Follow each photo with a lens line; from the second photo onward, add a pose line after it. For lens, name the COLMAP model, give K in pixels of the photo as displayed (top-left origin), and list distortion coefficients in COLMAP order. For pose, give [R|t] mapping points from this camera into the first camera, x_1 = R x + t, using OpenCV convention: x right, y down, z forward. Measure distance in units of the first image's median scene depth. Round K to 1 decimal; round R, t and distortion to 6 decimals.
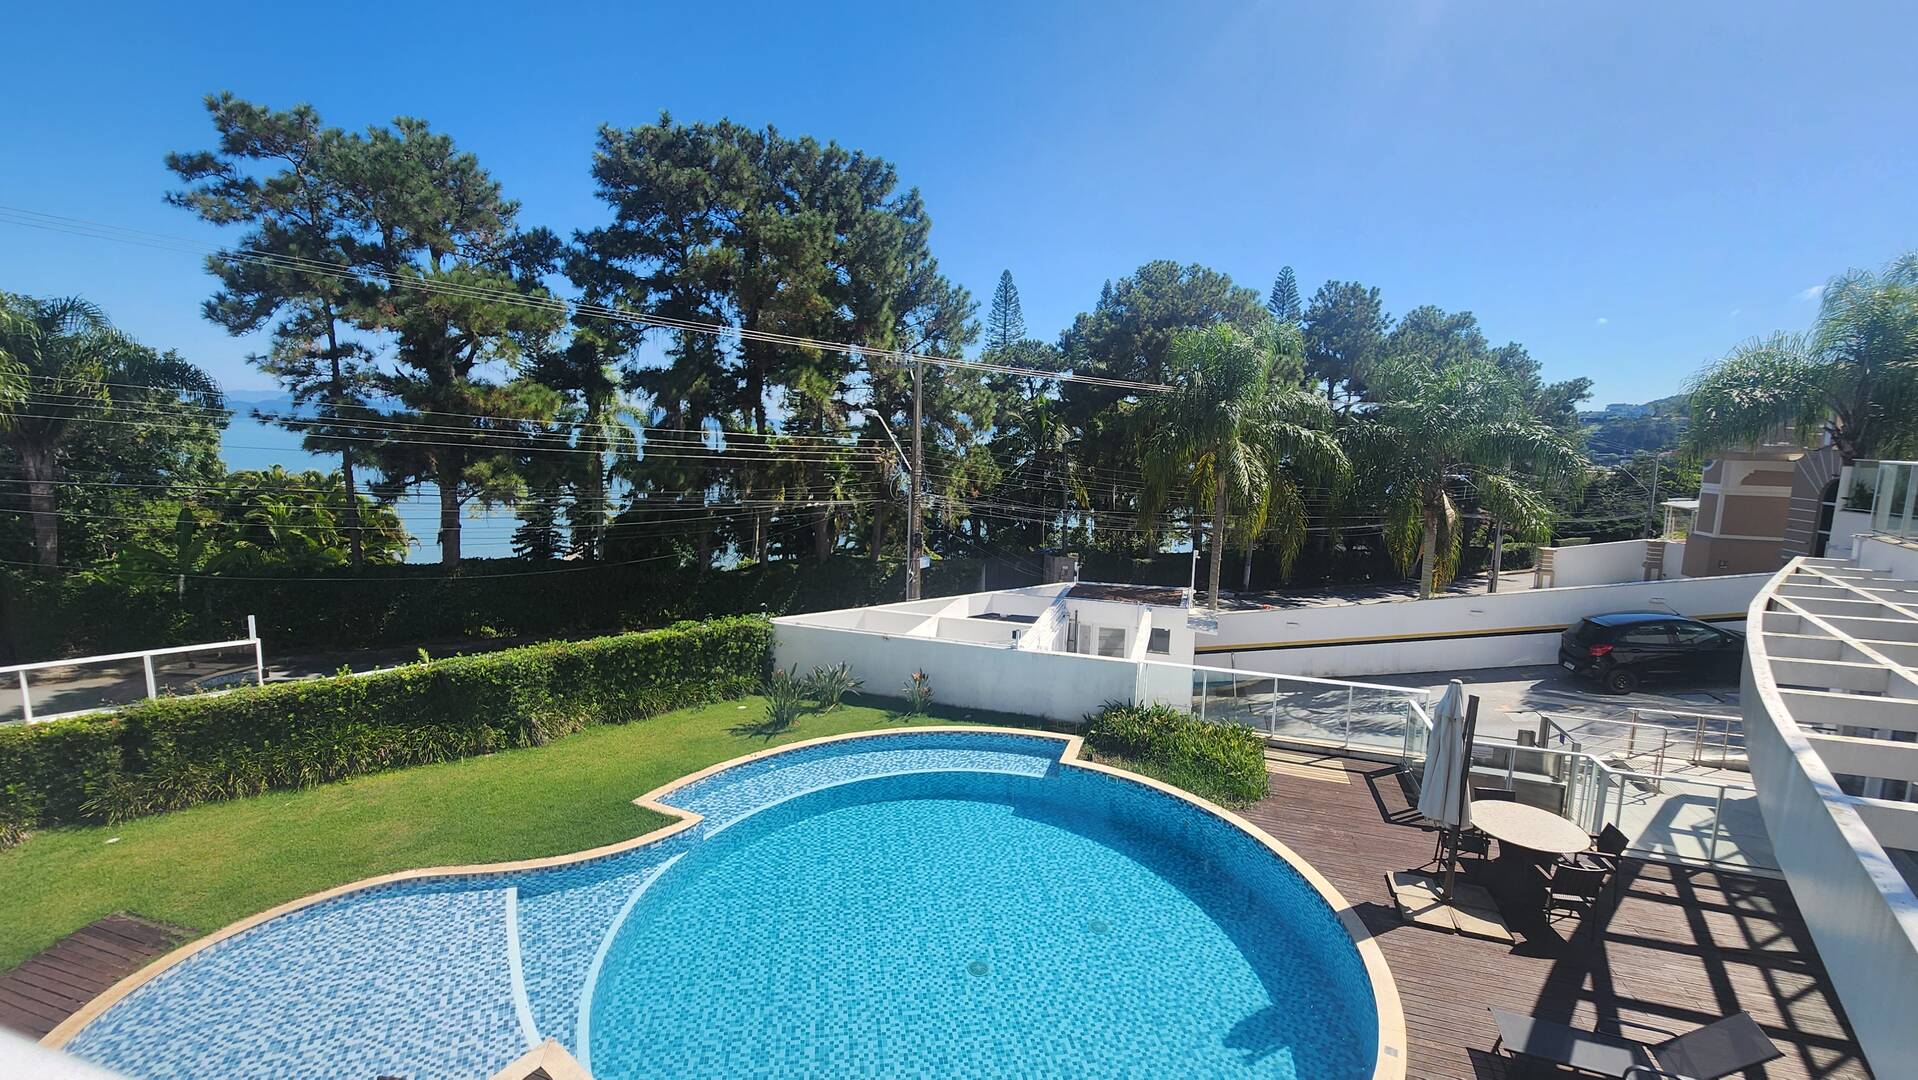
lens RADIAL K [[782.8, 0, 959.0], [0, 782.8, 540.0], [0, 0, 1]] dist [0.001852, -0.000512]
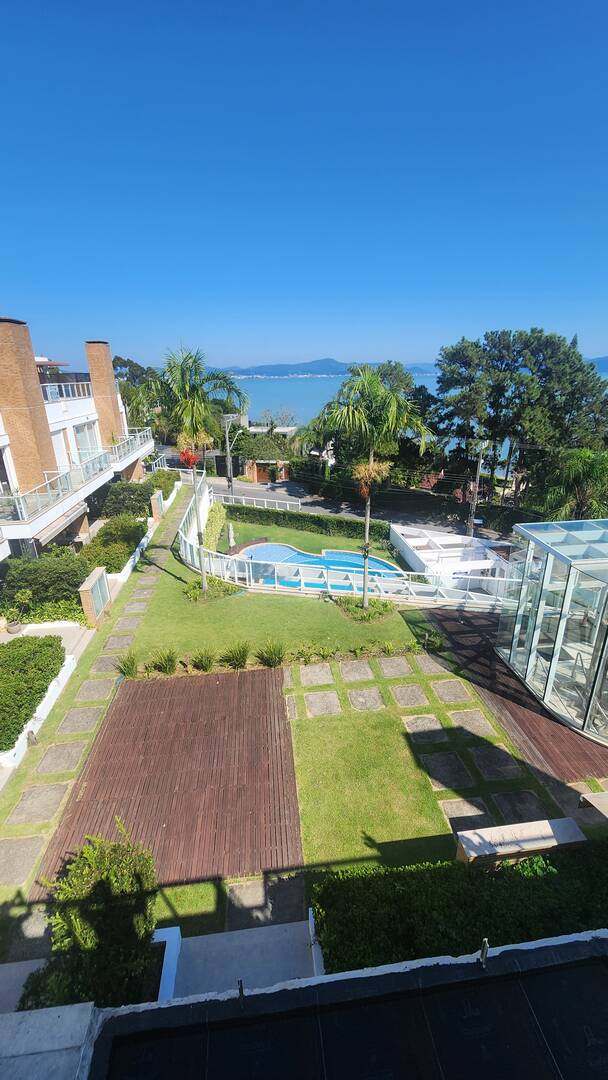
lens RADIAL K [[427.7, 0, 307.4], [0, 427.7, 530.1], [0, 0, 1]] dist [-0.005918, 0.000175]
pose [[0.415509, 0.281683, -0.864874, 1.388475], [-0.100156, 0.959227, 0.264295, -0.379286], [0.904058, -0.023195, 0.426780, -0.226128]]
